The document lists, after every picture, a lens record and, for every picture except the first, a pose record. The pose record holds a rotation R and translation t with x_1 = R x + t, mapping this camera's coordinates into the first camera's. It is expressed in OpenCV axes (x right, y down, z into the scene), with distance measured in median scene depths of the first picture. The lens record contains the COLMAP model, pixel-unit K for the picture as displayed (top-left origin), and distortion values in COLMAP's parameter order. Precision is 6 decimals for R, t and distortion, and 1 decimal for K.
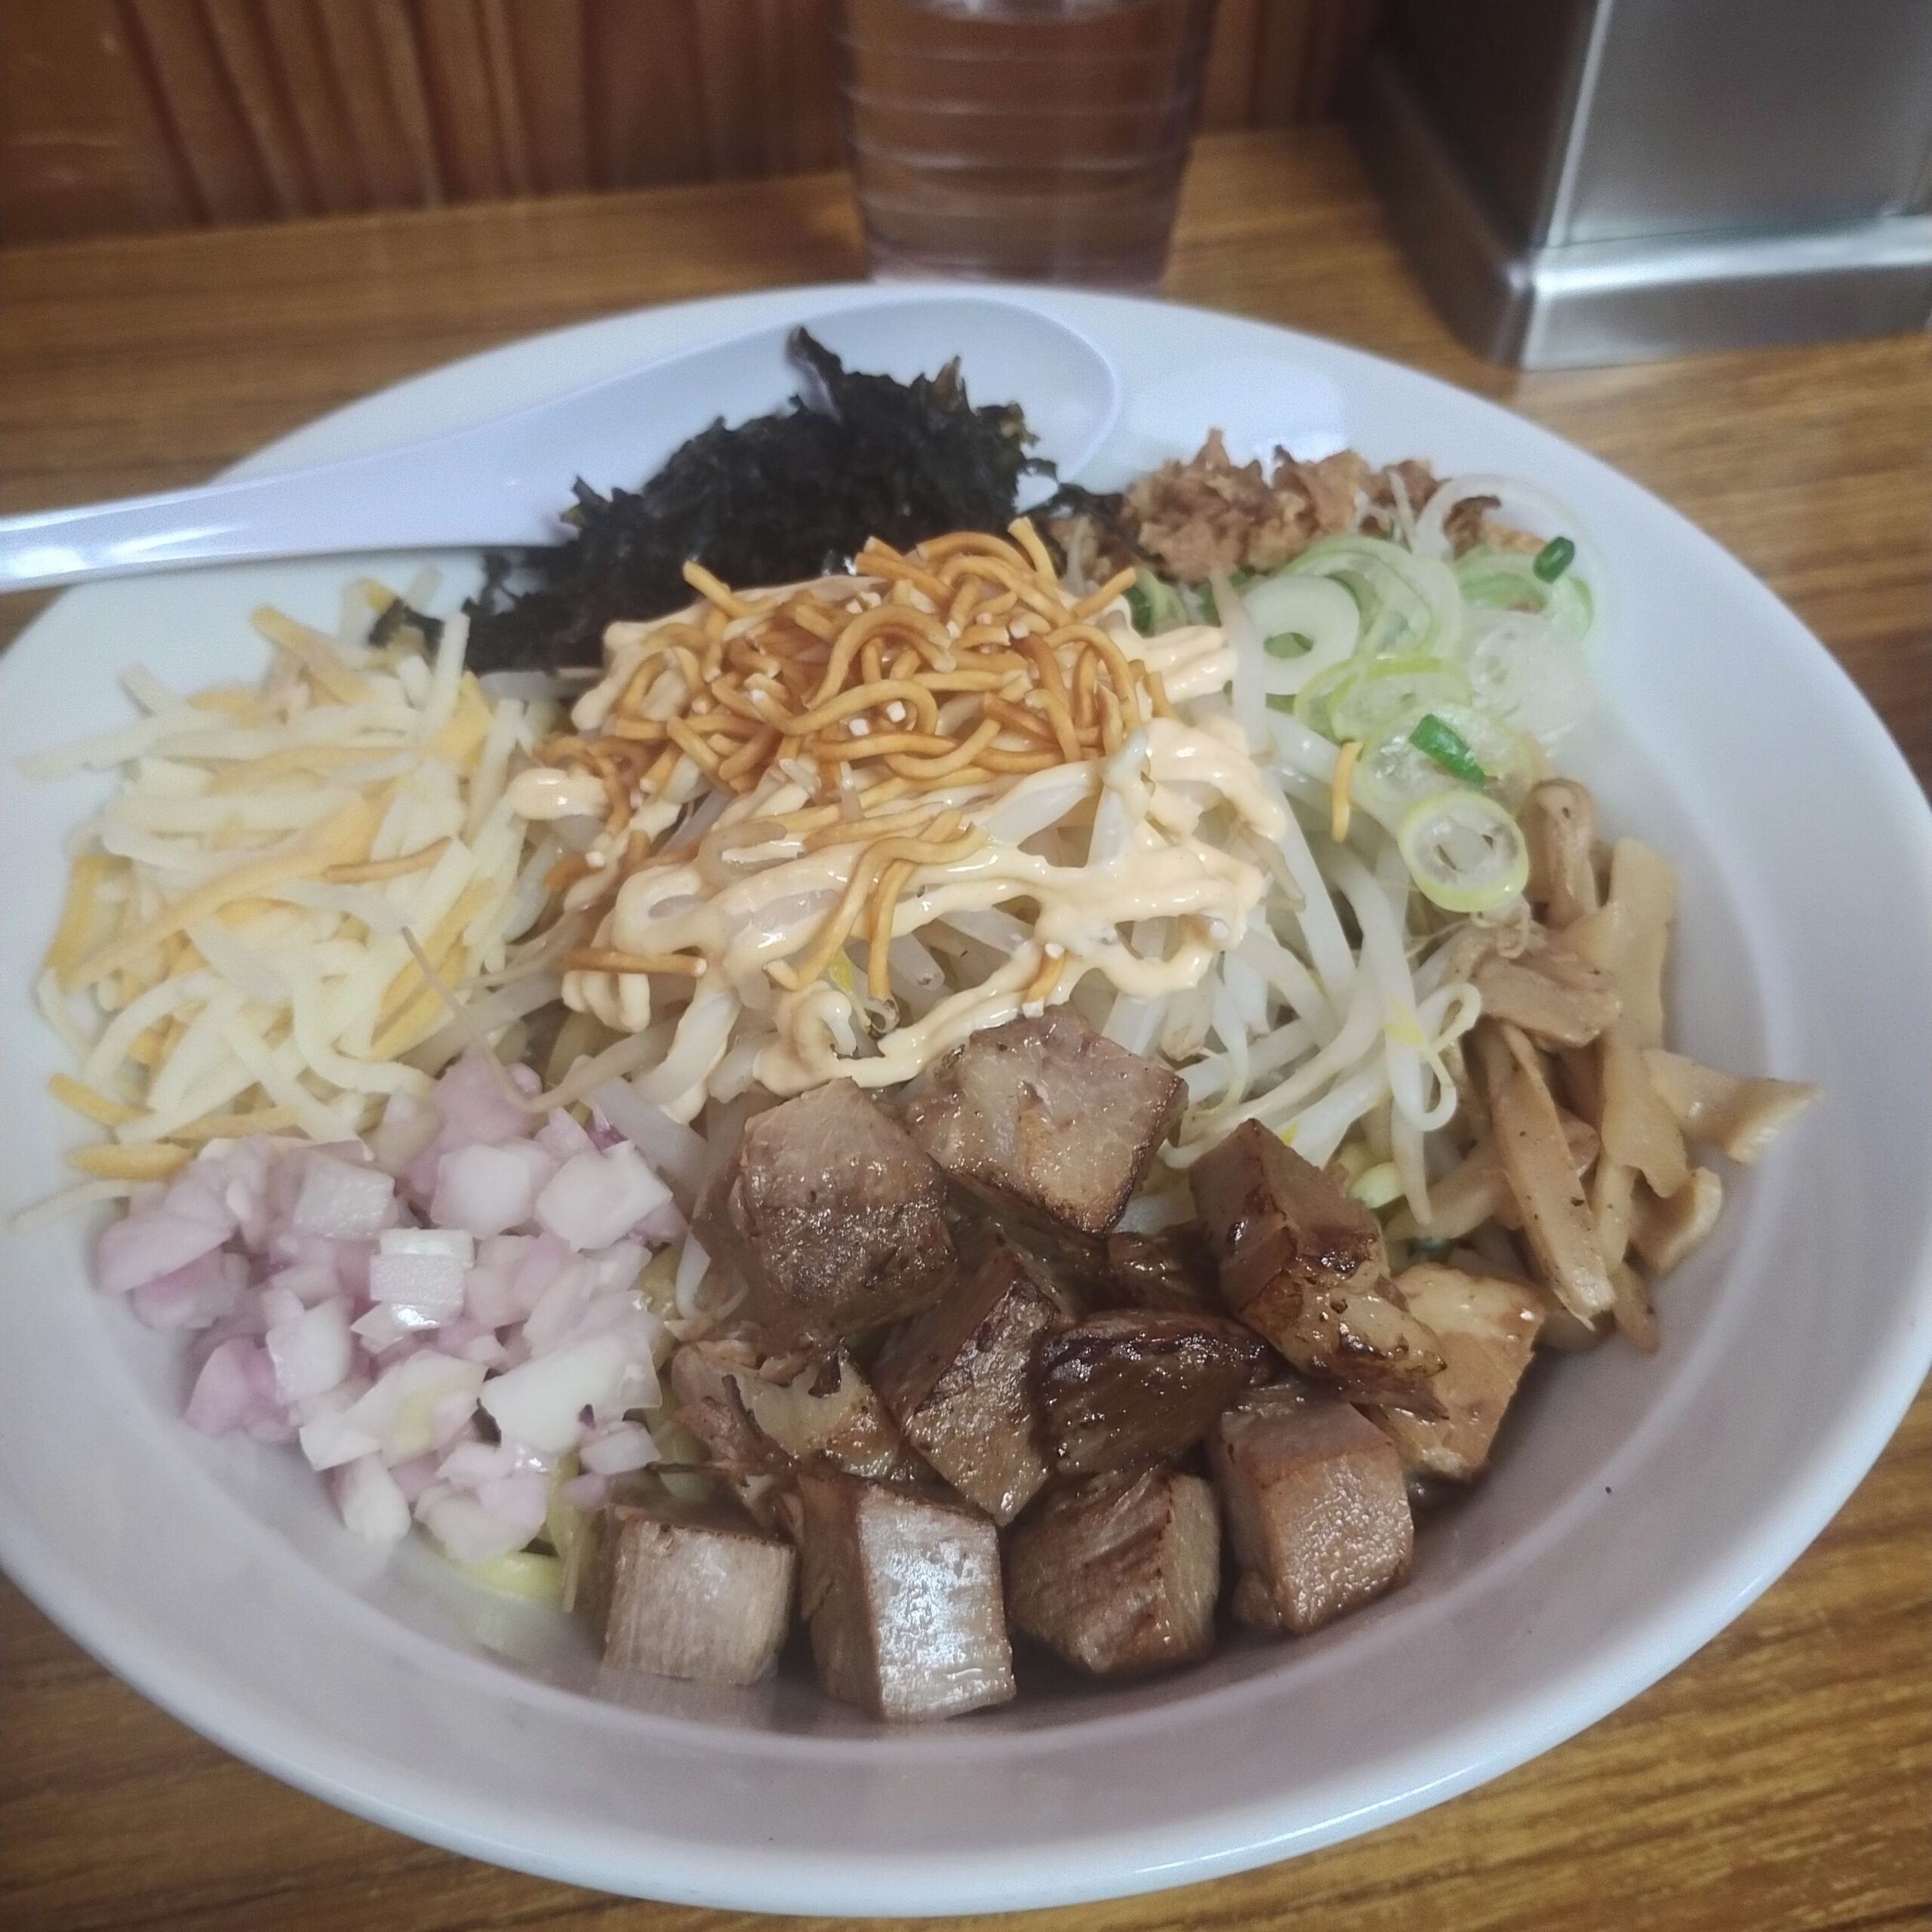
lens RADIAL K [[2627.1, 0, 966.0], [0, 2627.1, 966.0], [0, 0, 1]] dist [0.020858, -0.131676]
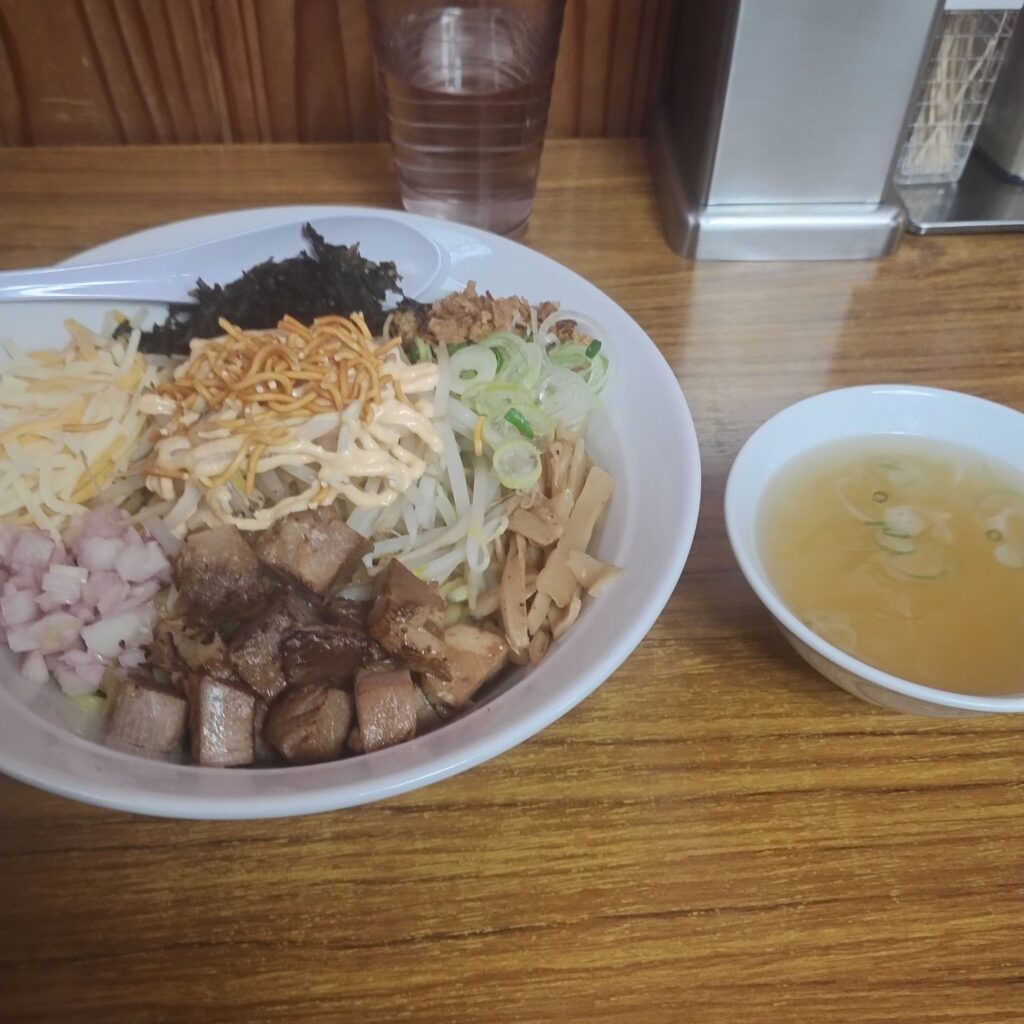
lens RADIAL K [[1392.4, 0, 512.0], [0, 1392.4, 512.0], [0, 0, 1]] dist [0.020858, -0.131676]
pose [[0.992657, 0.101791, -0.065350, 0.276595], [-0.102361, 0.994732, -0.005434, 0.008744], [0.064452, 0.012084, 0.997848, -0.303909]]
